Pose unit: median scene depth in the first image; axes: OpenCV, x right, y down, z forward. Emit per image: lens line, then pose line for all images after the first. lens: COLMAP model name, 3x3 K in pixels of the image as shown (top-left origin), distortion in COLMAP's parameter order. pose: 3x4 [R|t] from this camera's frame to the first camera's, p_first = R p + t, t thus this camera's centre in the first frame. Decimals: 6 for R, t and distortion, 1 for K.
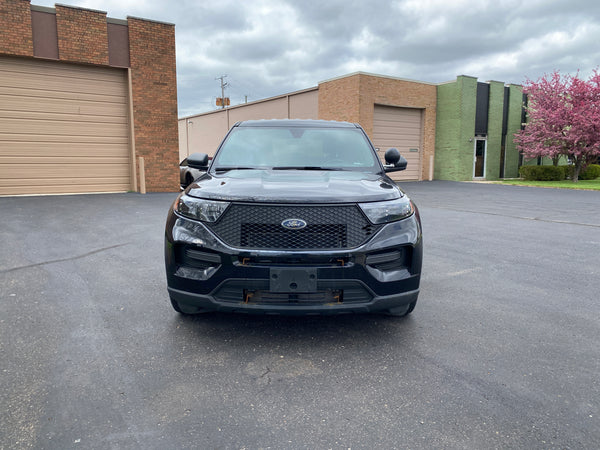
lens RADIAL K [[476.3, 0, 300.0], [0, 476.3, 225.0], [0, 0, 1]] dist [0.010629, -0.008621]
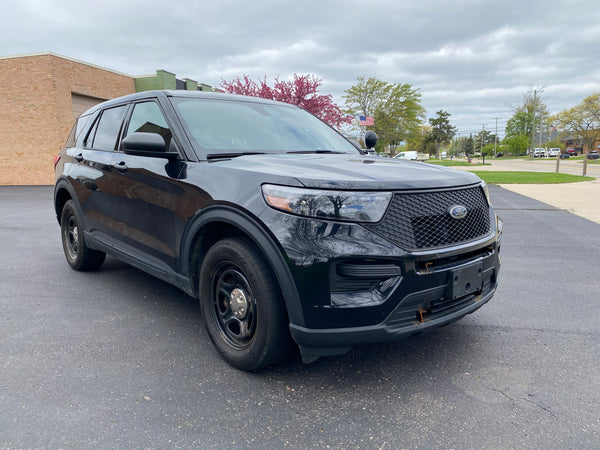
lens RADIAL K [[476.3, 0, 300.0], [0, 476.3, 225.0], [0, 0, 1]] dist [0.010629, -0.008621]
pose [[0.731756, -0.108347, 0.672899, -0.235136], [0.110386, 0.993089, 0.039862, -0.012968], [-0.672568, 0.045109, 0.738659, 0.173875]]
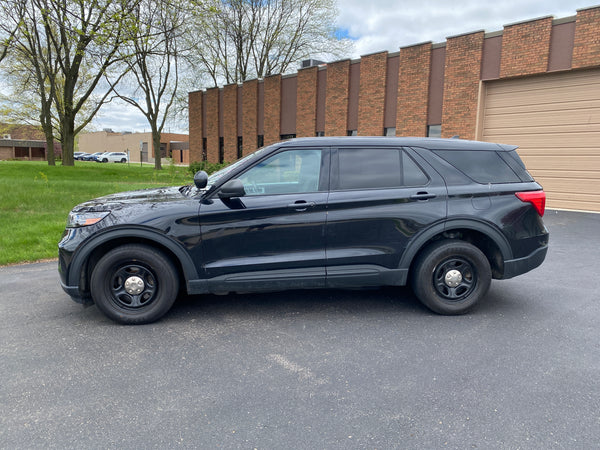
lens RADIAL K [[476.3, 0, 300.0], [0, 476.3, 225.0], [0, 0, 1]] dist [0.010629, -0.008621]
pose [[0.059635, 0.131081, -0.989576, 0.462745], [-0.149120, 0.981387, 0.121009, -0.077912], [0.987019, 0.140349, 0.078071, 0.451555]]
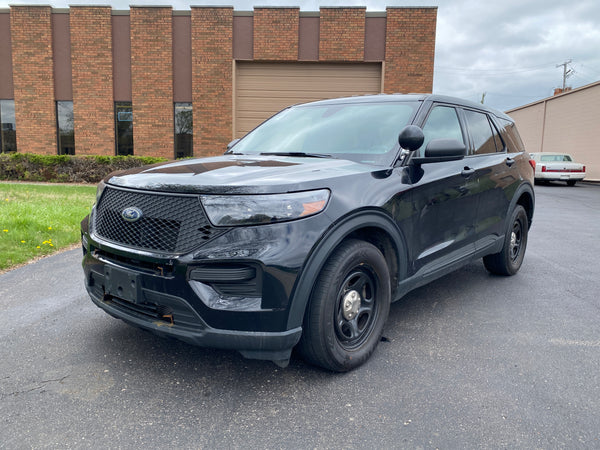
lens RADIAL K [[504.4, 0, 314.1], [0, 504.4, 228.0], [0, 0, 1]] dist [0.009399, -0.001787]
pose [[0.764968, 0.100085, -0.636245, 0.236246], [-0.106875, 0.993882, 0.027847, -0.011037], [0.635139, 0.046696, 0.770985, 0.162396]]
